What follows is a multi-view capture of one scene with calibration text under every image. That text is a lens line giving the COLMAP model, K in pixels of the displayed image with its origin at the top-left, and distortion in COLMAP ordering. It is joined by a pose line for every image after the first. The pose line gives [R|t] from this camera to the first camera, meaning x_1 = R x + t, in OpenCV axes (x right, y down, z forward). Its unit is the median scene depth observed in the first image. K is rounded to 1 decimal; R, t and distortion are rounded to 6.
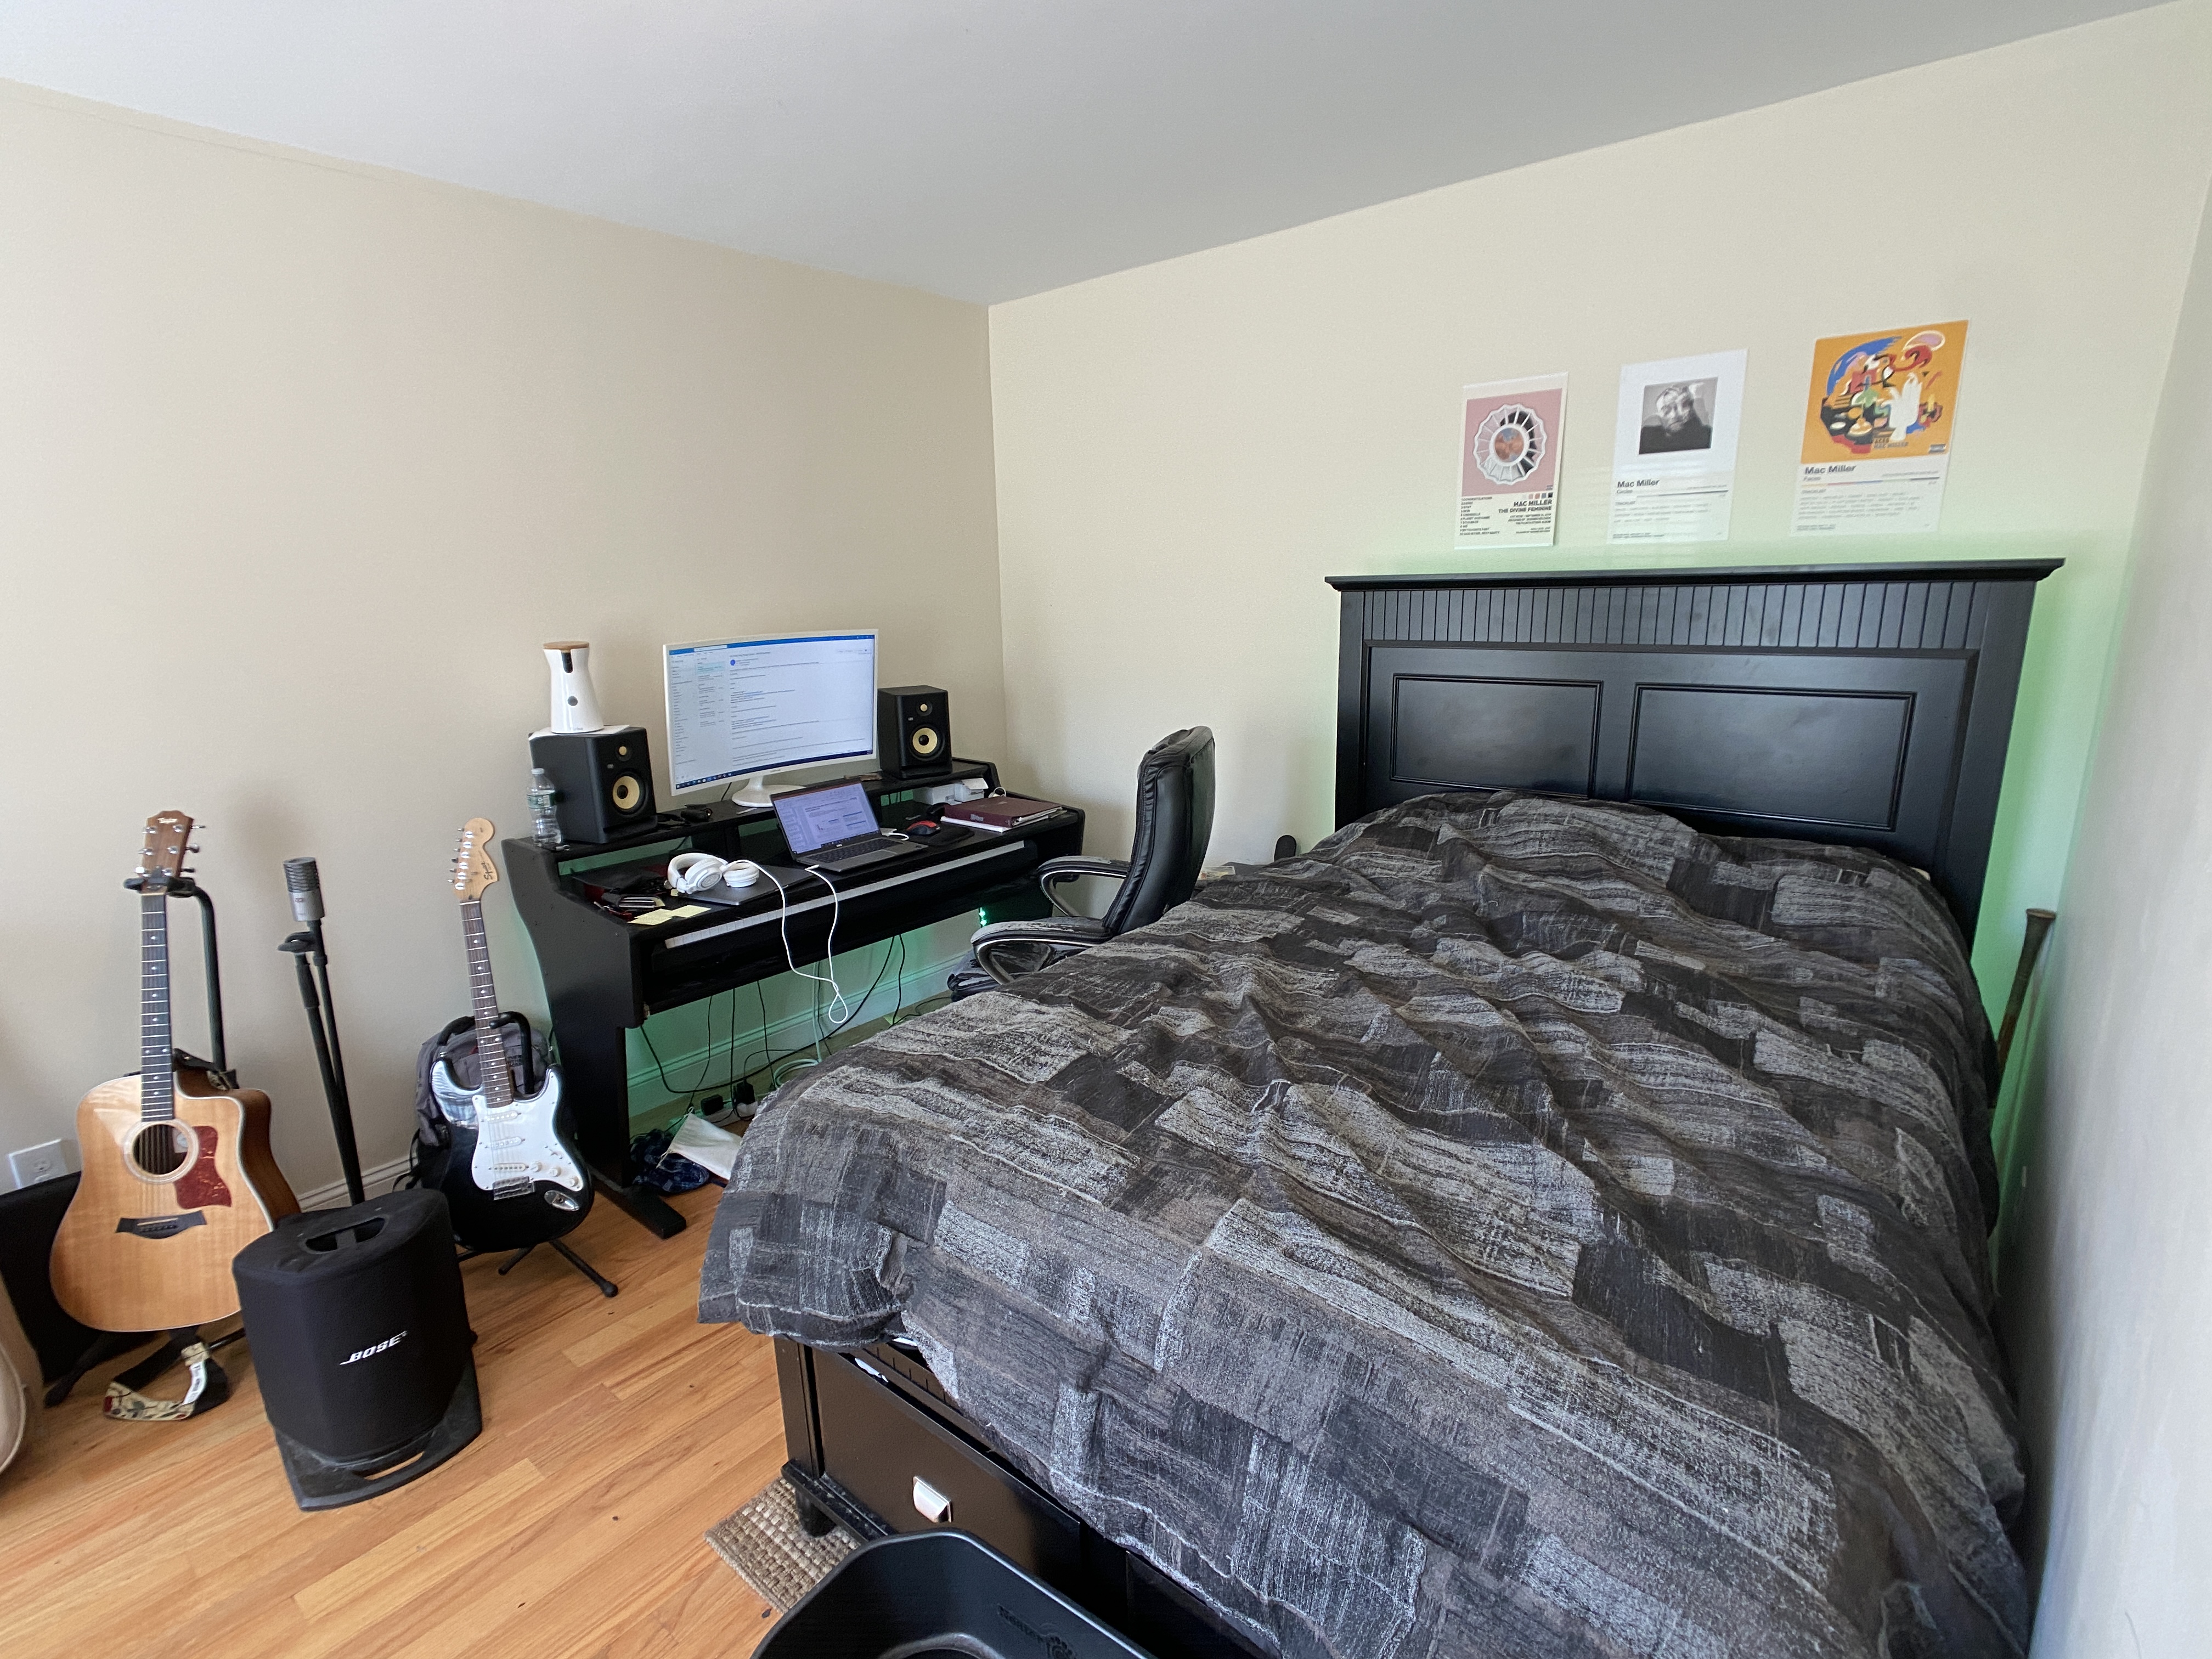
lens RADIAL K [[1089.7, 0, 1112.9], [0, 1089.7, 844.9], [0, 0, 1]] dist [-0.001054, 0.001162]
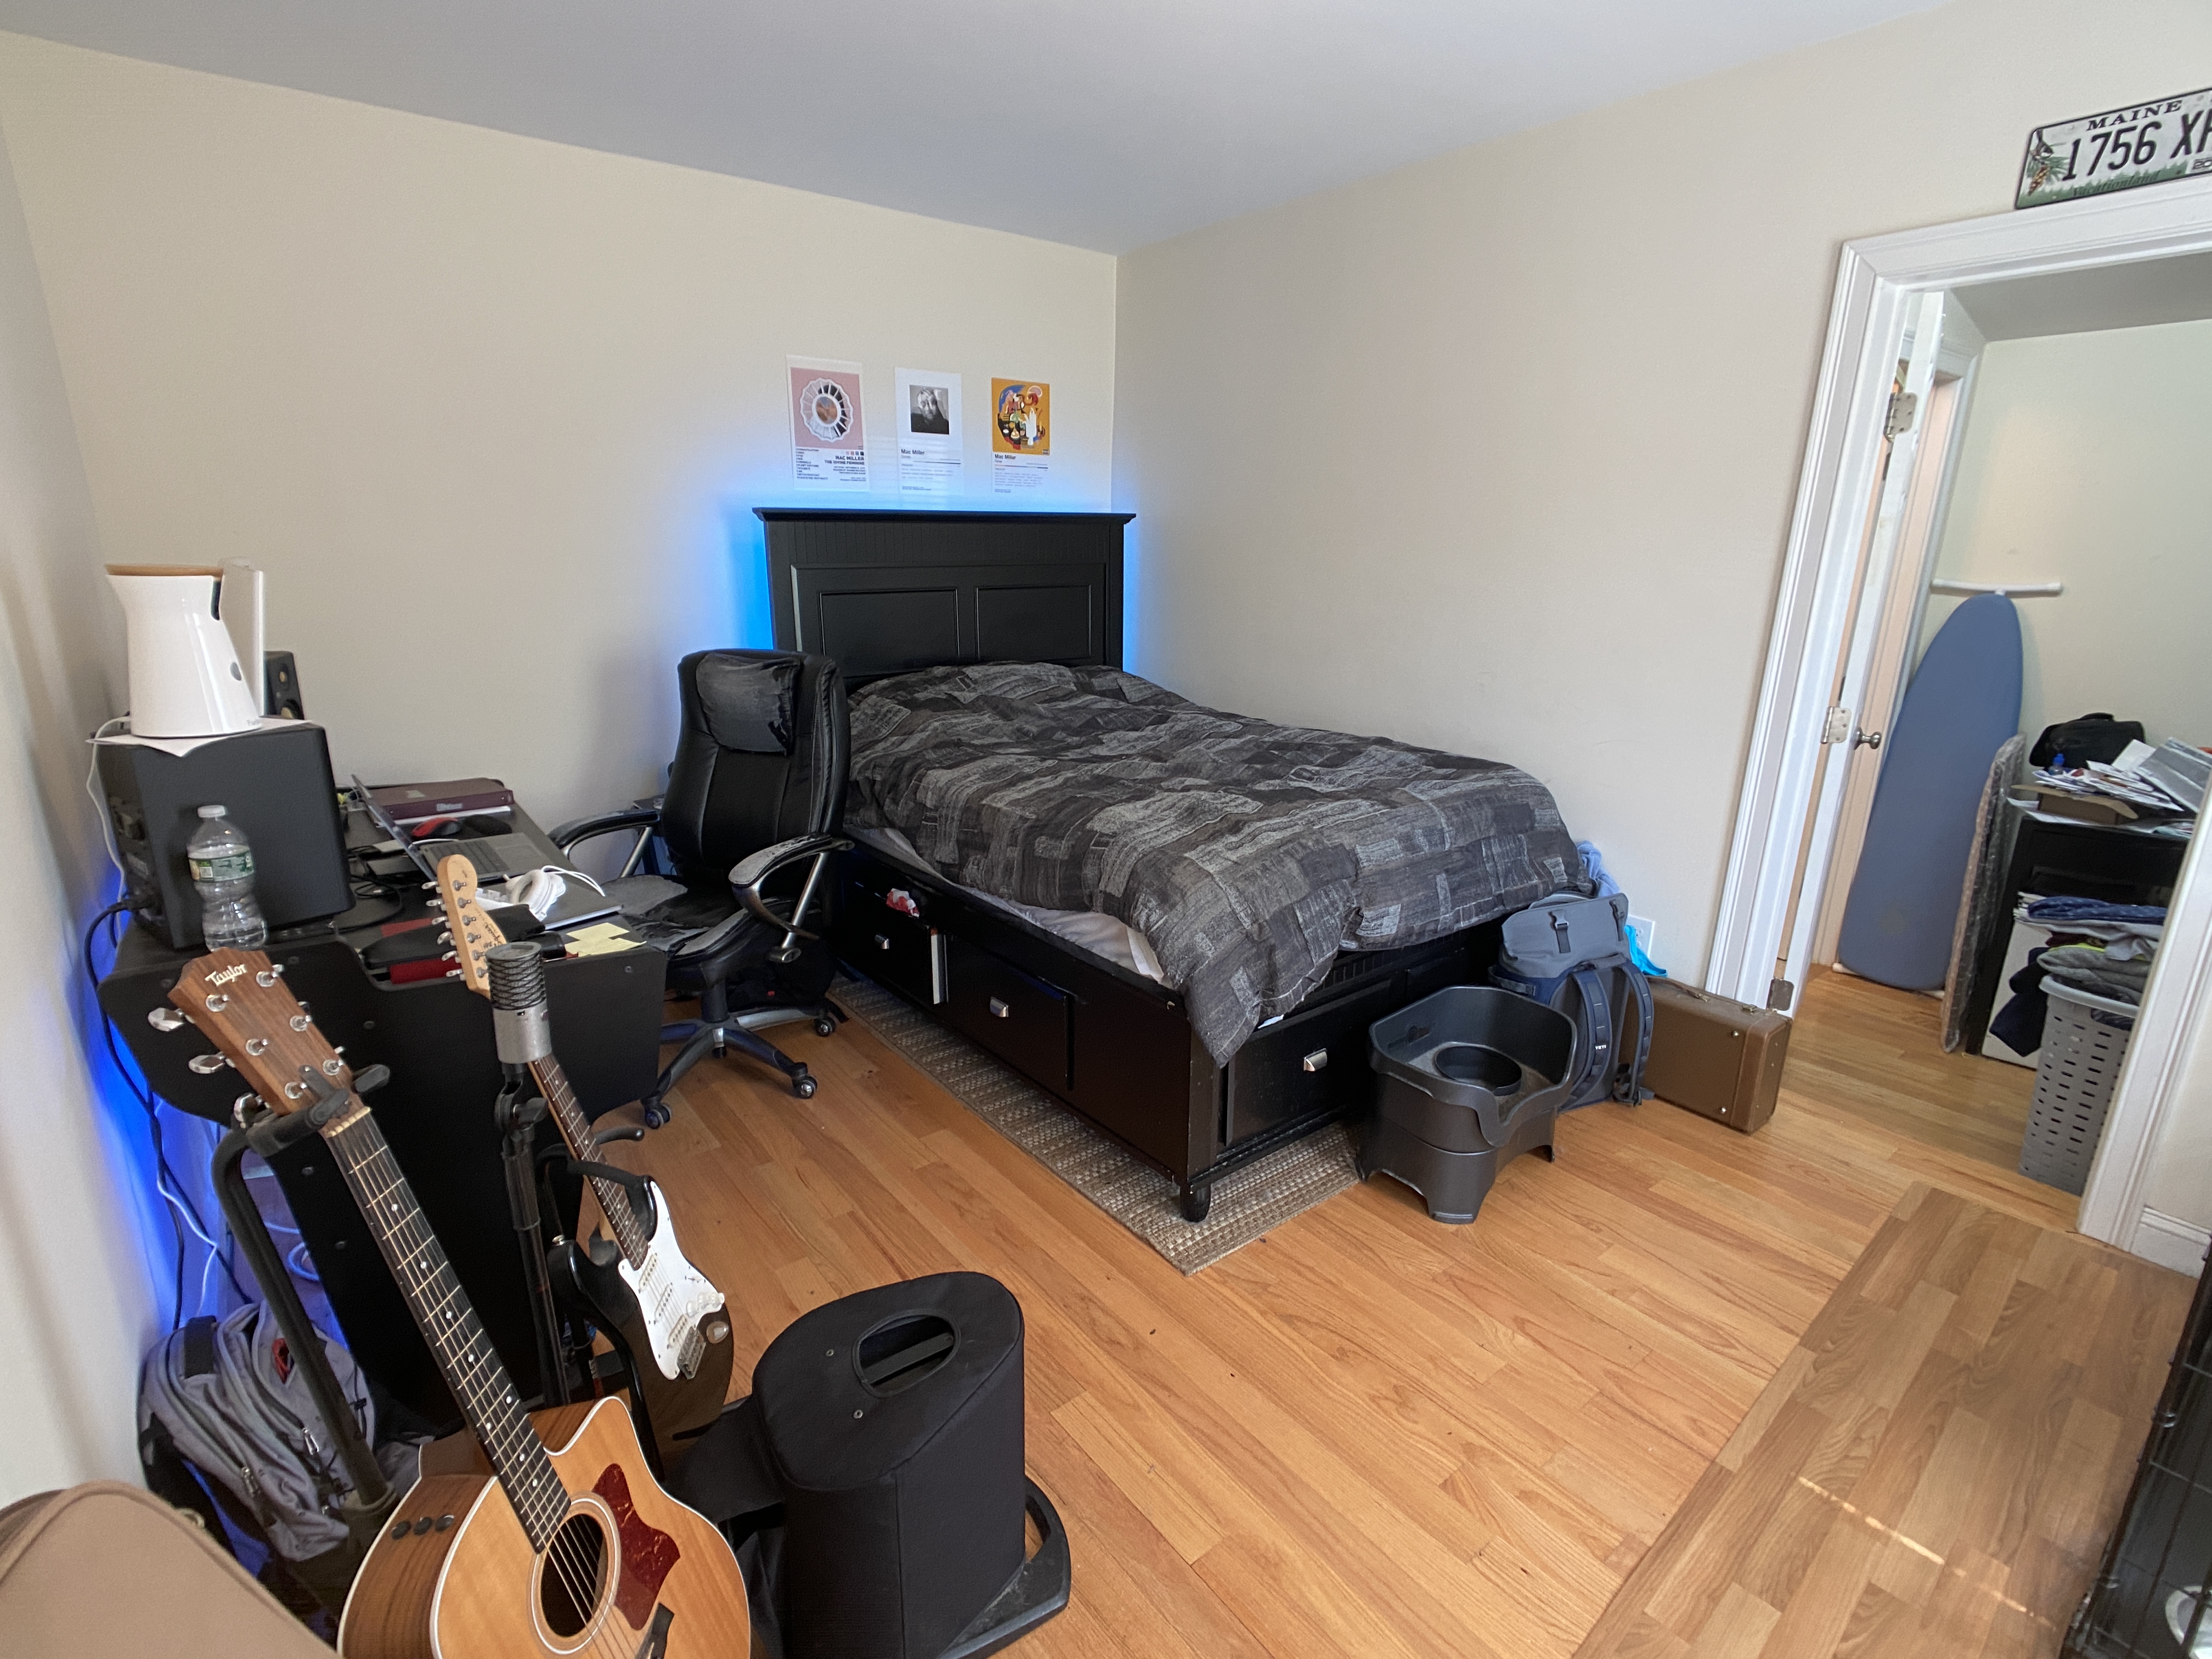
lens RADIAL K [[1089.7, 0, 1112.9], [0, 1089.7, 844.9], [0, 0, 1]] dist [-0.001054, 0.001162]
pose [[0.196711, -0.245893, 0.949127, -1.009666], [0.222761, 0.953933, 0.200970, -0.065172], [-0.954821, 0.171895, 0.242425, 0.494143]]
